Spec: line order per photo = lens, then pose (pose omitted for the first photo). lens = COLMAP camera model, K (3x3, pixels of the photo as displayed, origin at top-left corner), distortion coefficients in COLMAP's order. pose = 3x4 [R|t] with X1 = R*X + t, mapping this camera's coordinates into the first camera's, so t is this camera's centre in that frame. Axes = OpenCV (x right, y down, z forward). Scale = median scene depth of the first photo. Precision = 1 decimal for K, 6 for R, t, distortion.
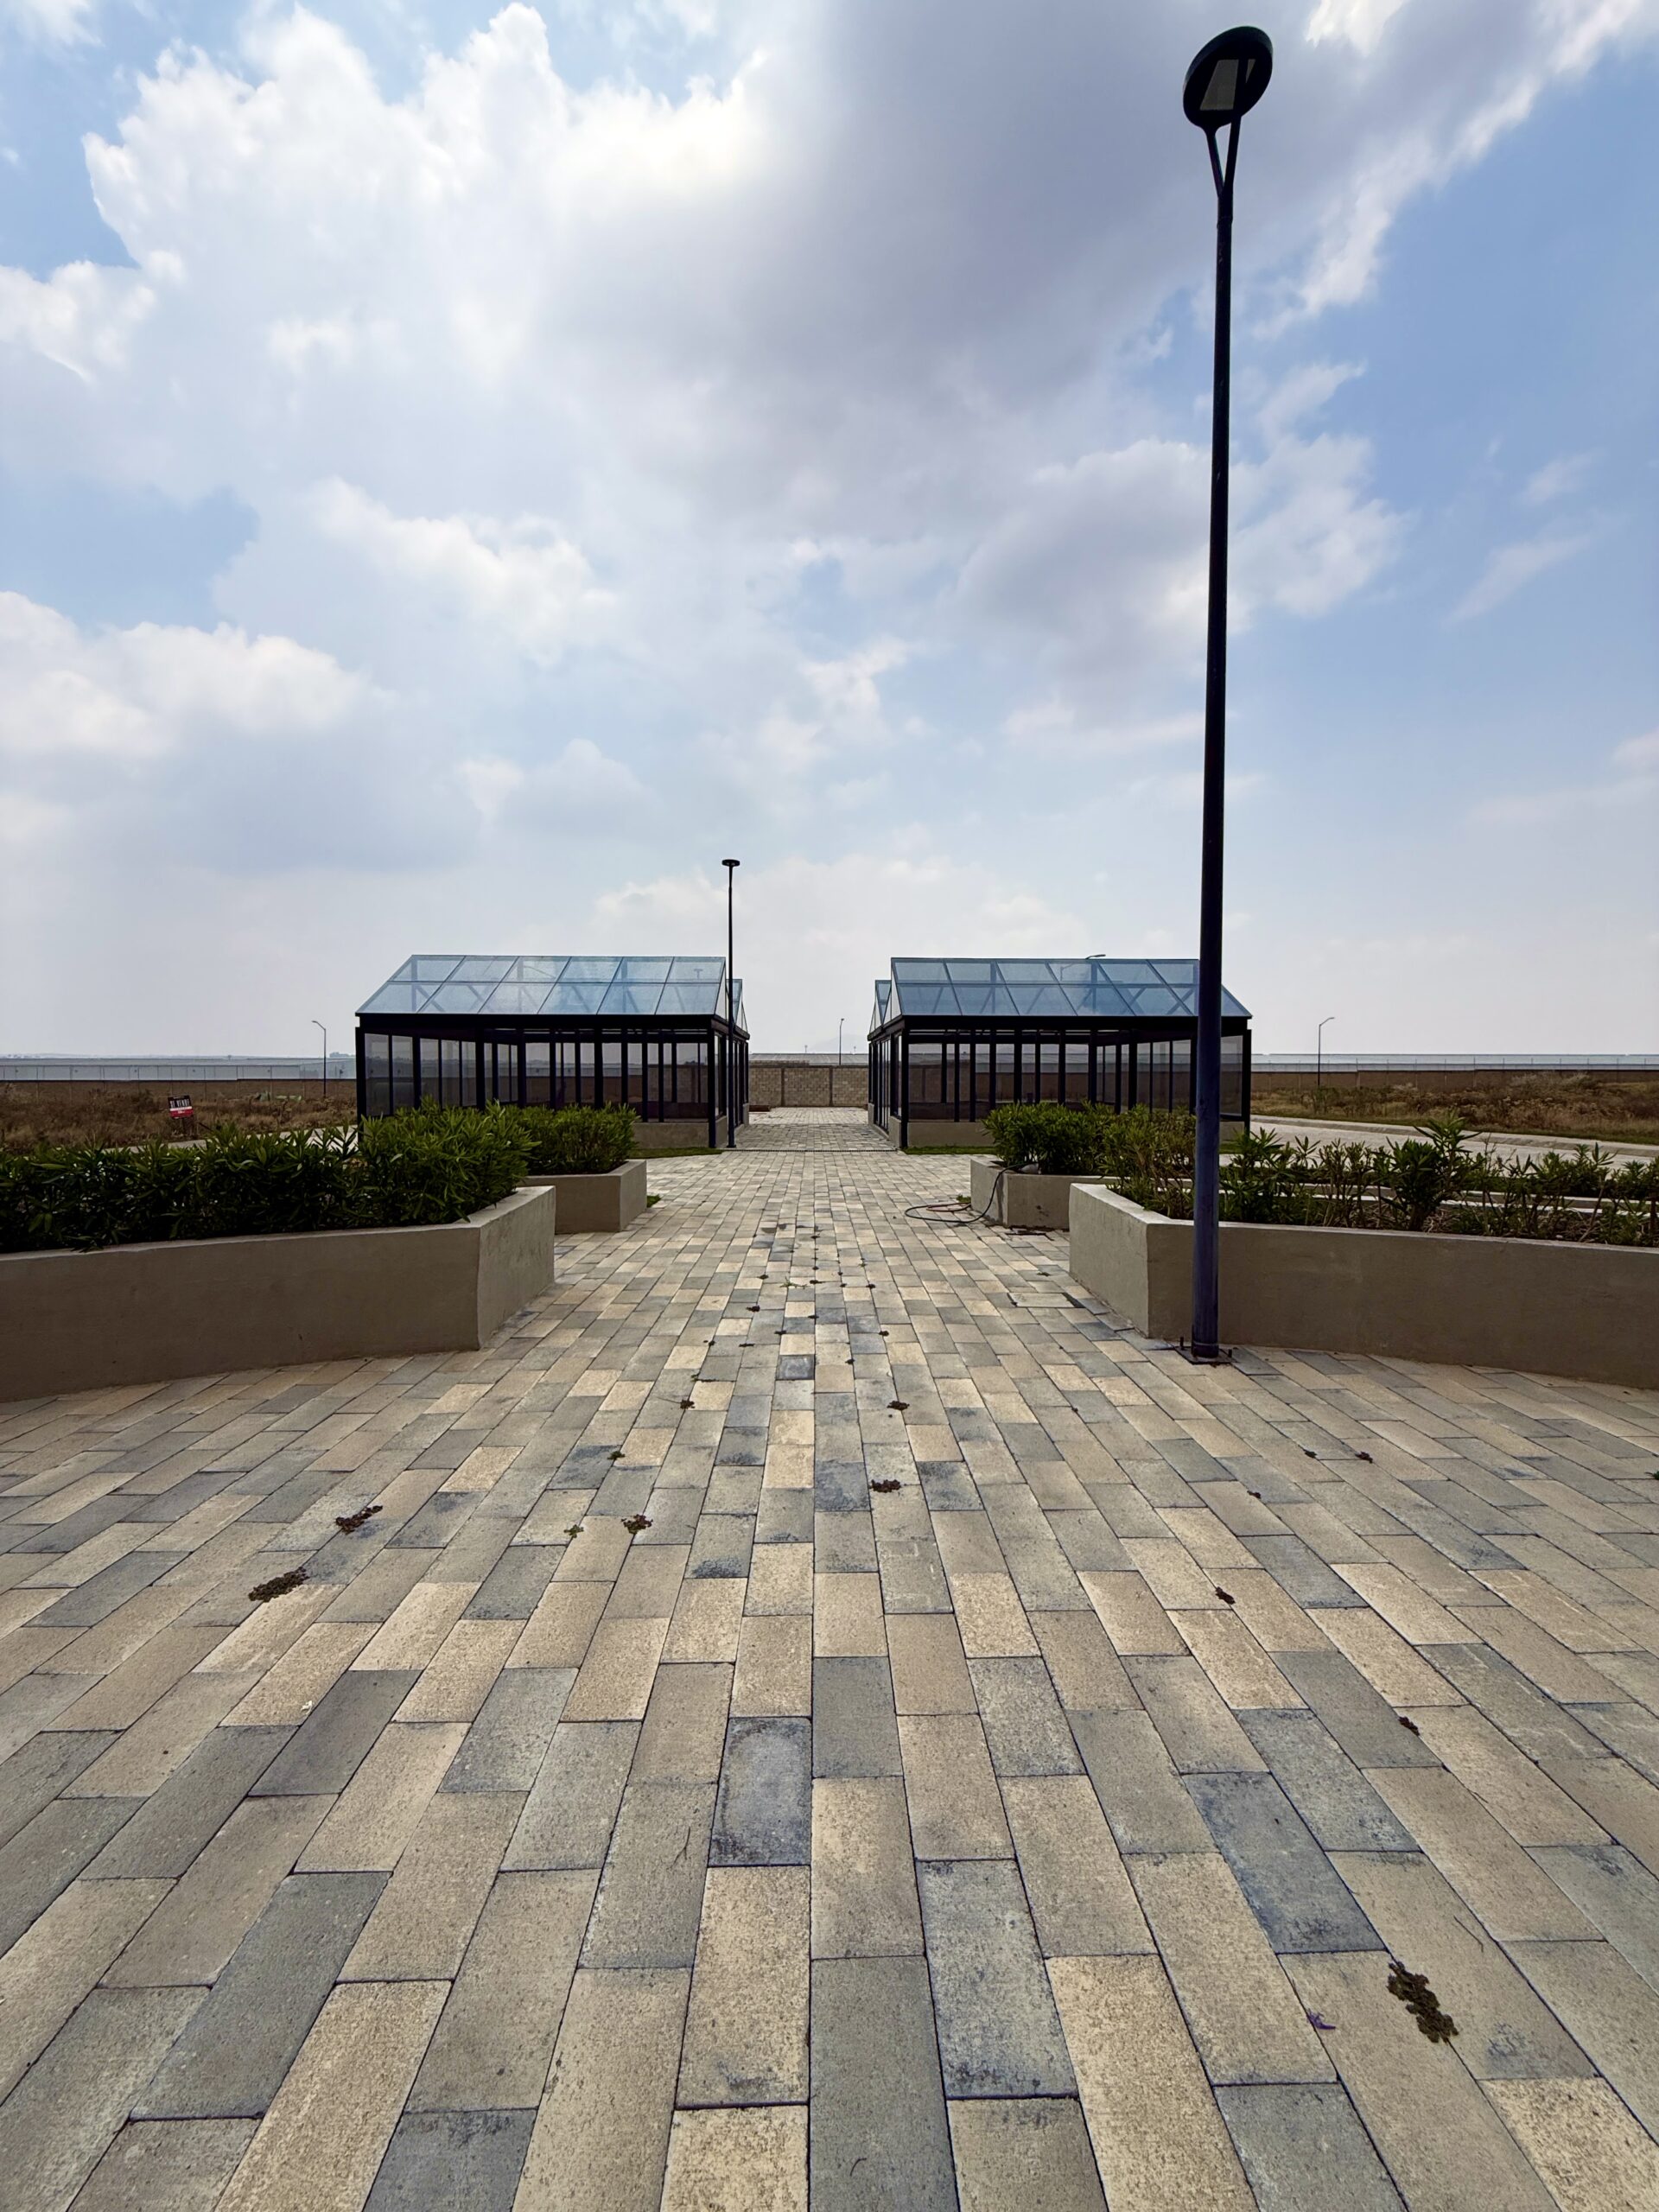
lens RADIAL K [[878.9, 0, 835.5], [0, 878.9, 1091.0], [0, 0, 1]] dist [-0.000520, 0.000125]
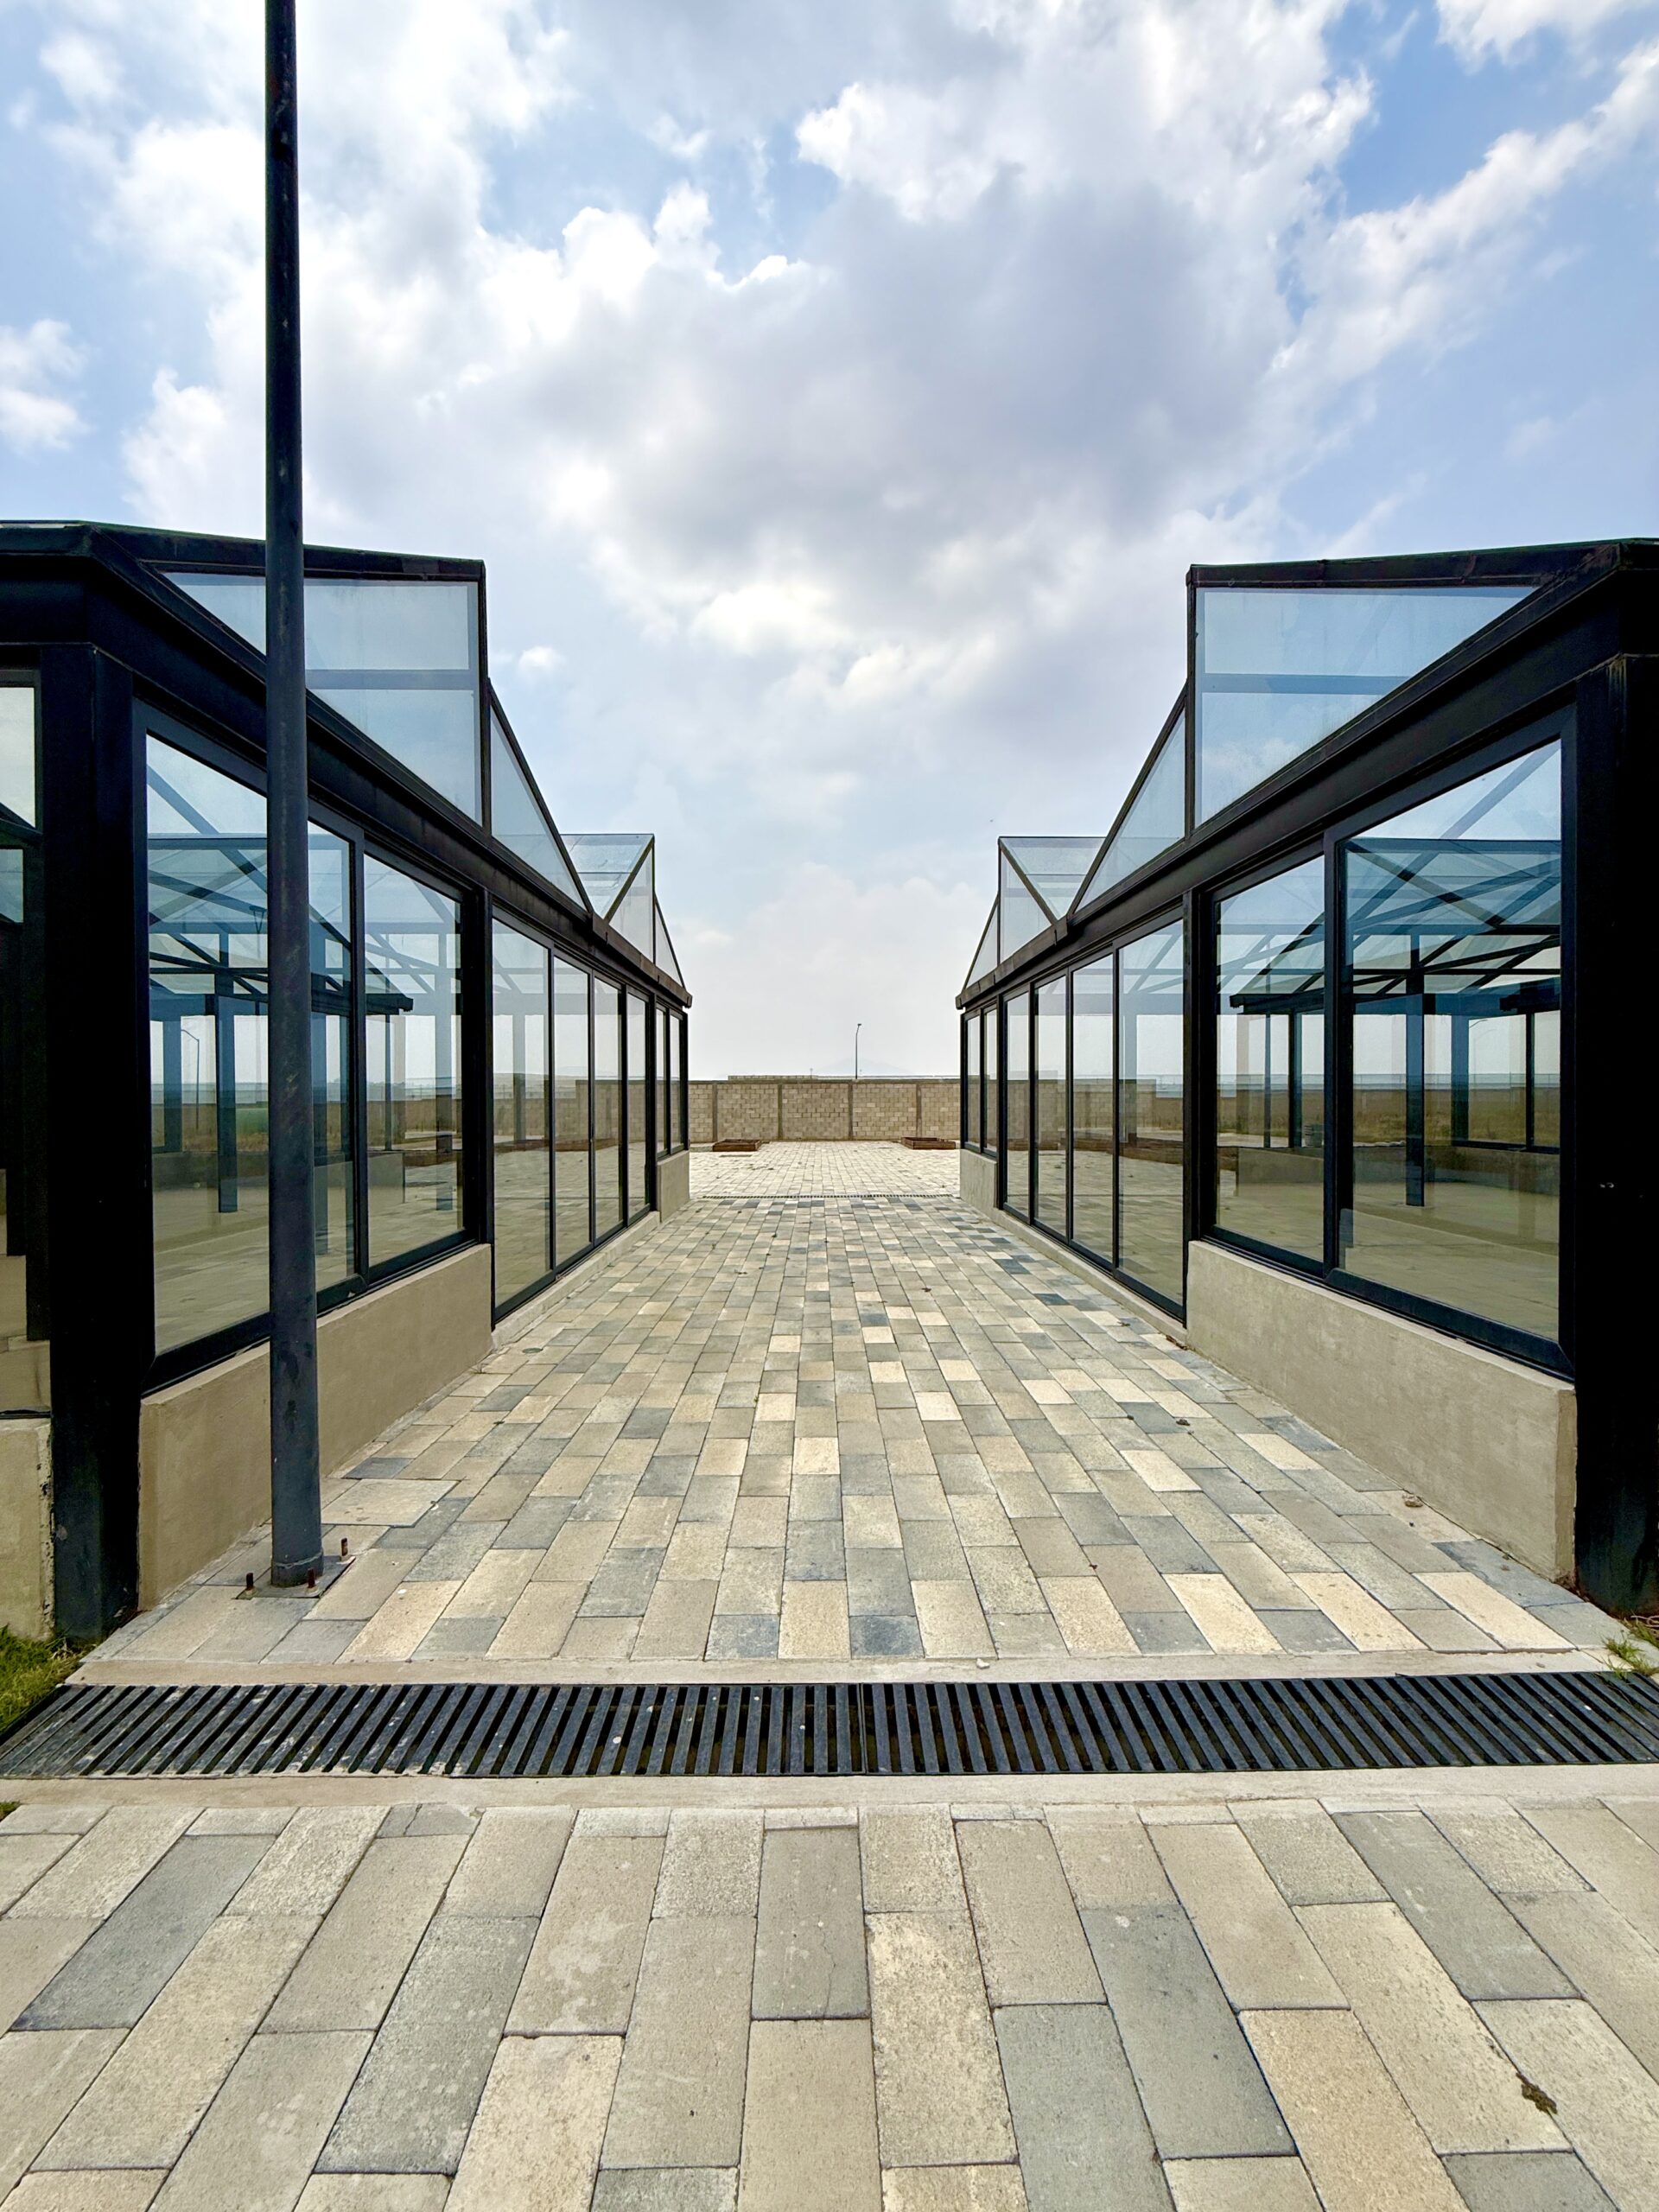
lens RADIAL K [[878.9, 0, 835.5], [0, 878.9, 1091.0], [0, 0, 1]] dist [-0.000520, 0.000125]
pose [[0.999871, -0.015820, -0.002698, -0.018403], [0.015739, 0.999489, -0.027813, -0.002256], [0.003137, 0.027767, 0.999609, 0.409984]]
